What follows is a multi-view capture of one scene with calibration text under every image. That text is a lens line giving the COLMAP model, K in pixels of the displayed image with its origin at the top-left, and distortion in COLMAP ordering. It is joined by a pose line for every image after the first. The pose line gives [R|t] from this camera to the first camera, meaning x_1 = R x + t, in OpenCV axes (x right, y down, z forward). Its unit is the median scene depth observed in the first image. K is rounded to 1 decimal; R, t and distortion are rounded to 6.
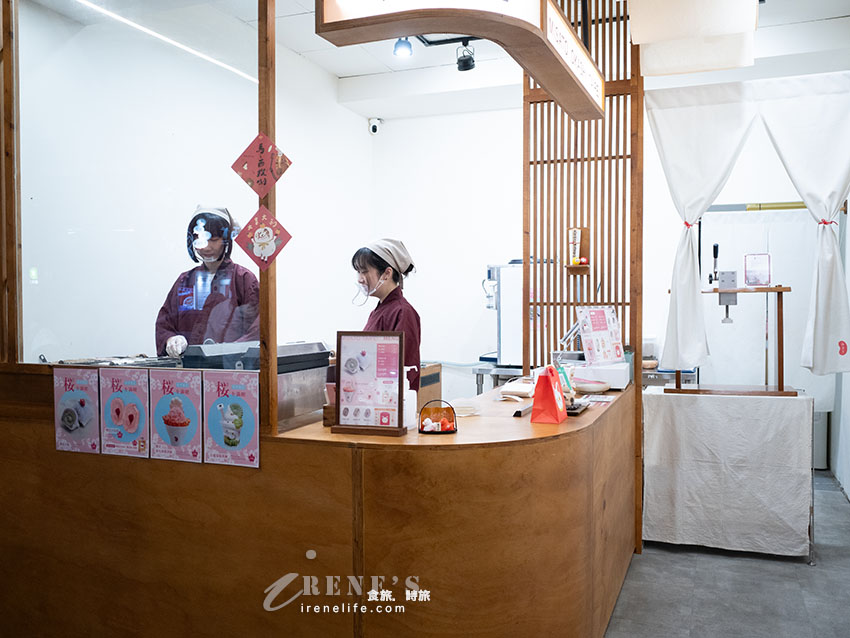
lens RADIAL K [[760.1, 0, 426.9], [0, 760.1, 323.1], [0, 0, 1]] dist [-0.049840, 0.035352]
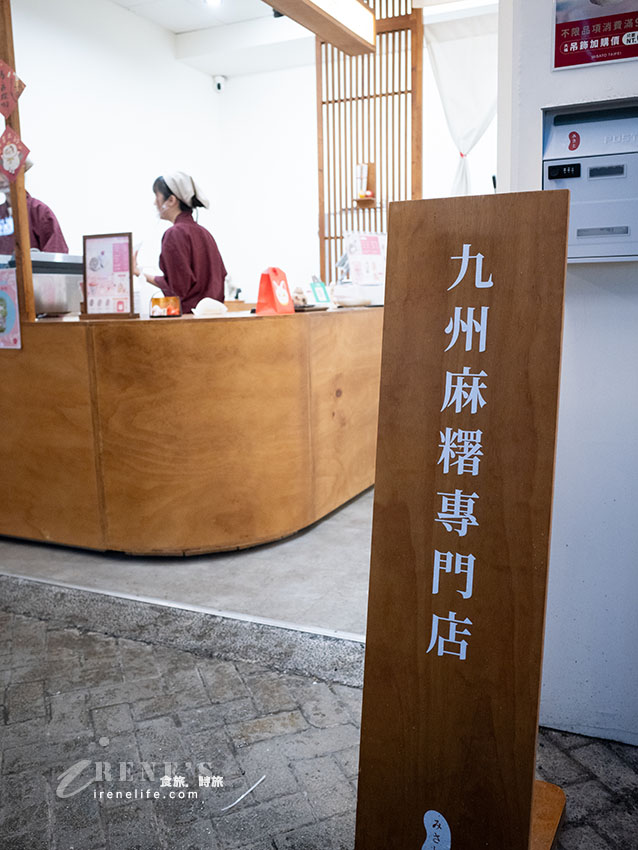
lens RADIAL K [[760.1, 0, 315.9], [0, 760.1, 424.4], [0, 0, 1]] dist [-0.049840, 0.035352]
pose [[0.997976, -0.007971, -0.063092, 0.327487], [0.017001, 0.989446, 0.143901, 0.143361], [0.061279, -0.144682, 0.987579, -0.193878]]
